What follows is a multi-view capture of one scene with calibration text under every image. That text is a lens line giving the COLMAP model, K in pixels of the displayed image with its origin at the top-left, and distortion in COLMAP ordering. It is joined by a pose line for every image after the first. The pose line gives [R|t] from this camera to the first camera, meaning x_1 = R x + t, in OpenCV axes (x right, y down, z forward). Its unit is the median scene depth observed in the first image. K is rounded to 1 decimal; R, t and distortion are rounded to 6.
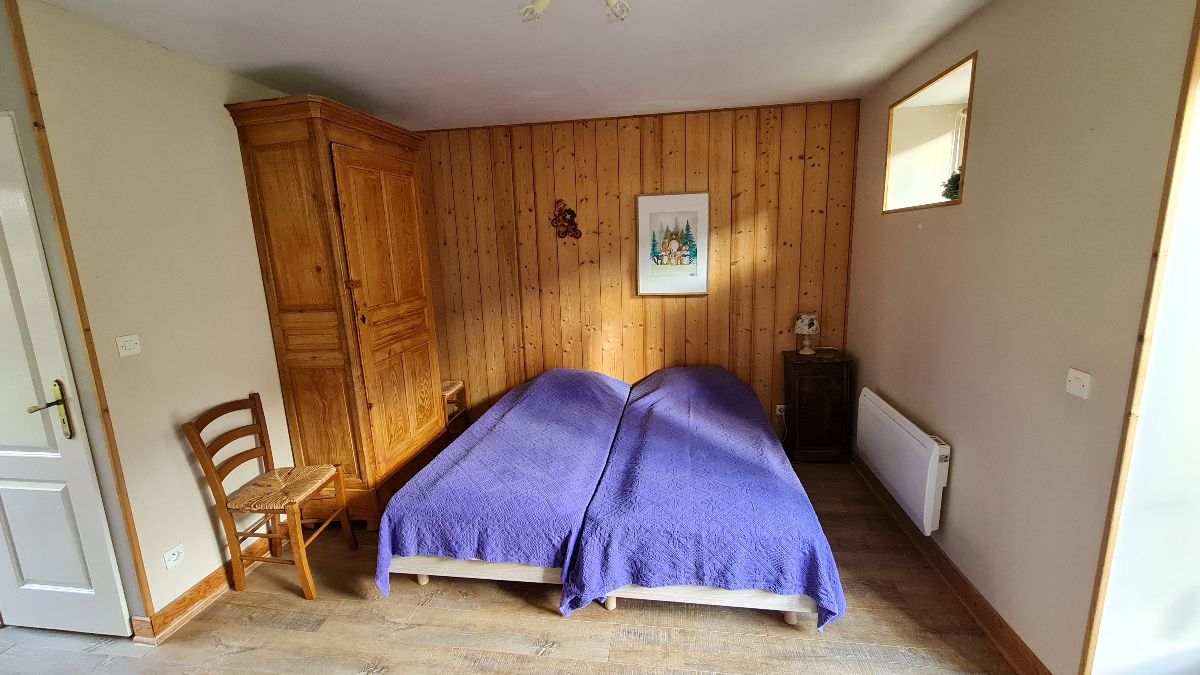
lens RADIAL K [[493.3, 0, 599.1], [0, 493.3, 335.5], [0, 0, 1]] dist [0.000373, 0.000728]
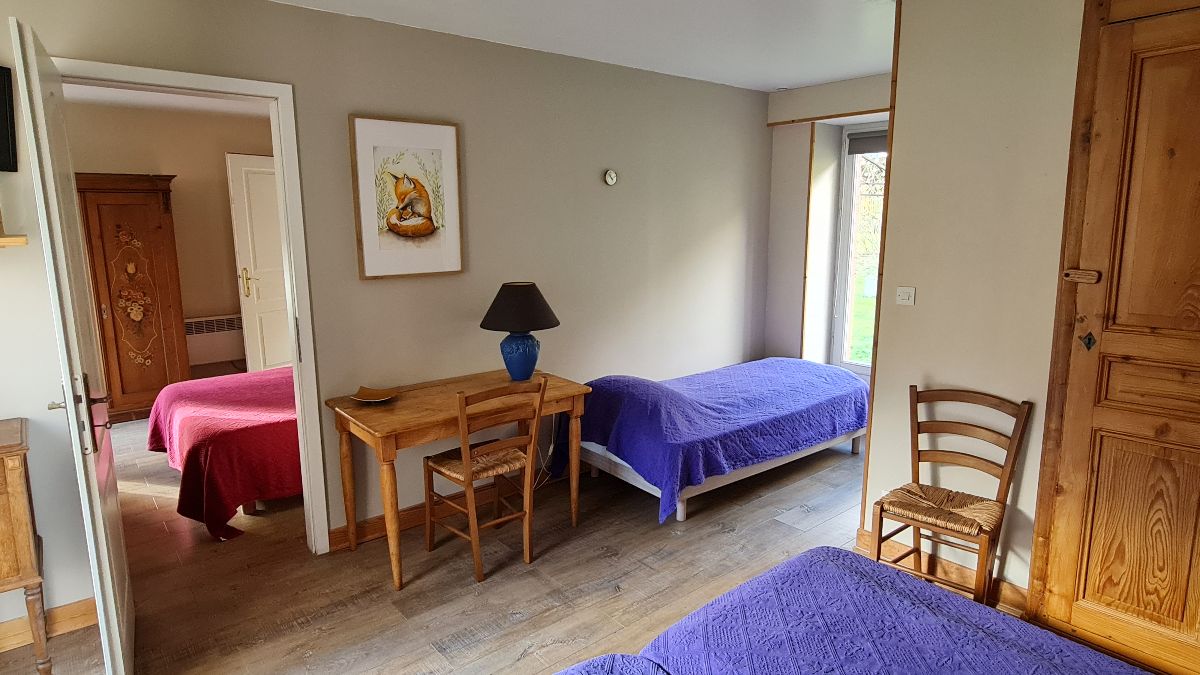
lens RADIAL K [[680.7, 0, 600.4], [0, 680.7, 330.9], [0, 0, 1]] dist [0.000315, 0.003588]
pose [[-0.661448, 0.164991, -0.731618, 0.443622], [-0.108528, 0.944178, 0.311046, -0.223839], [0.742097, 0.285142, -0.606619, 1.066451]]
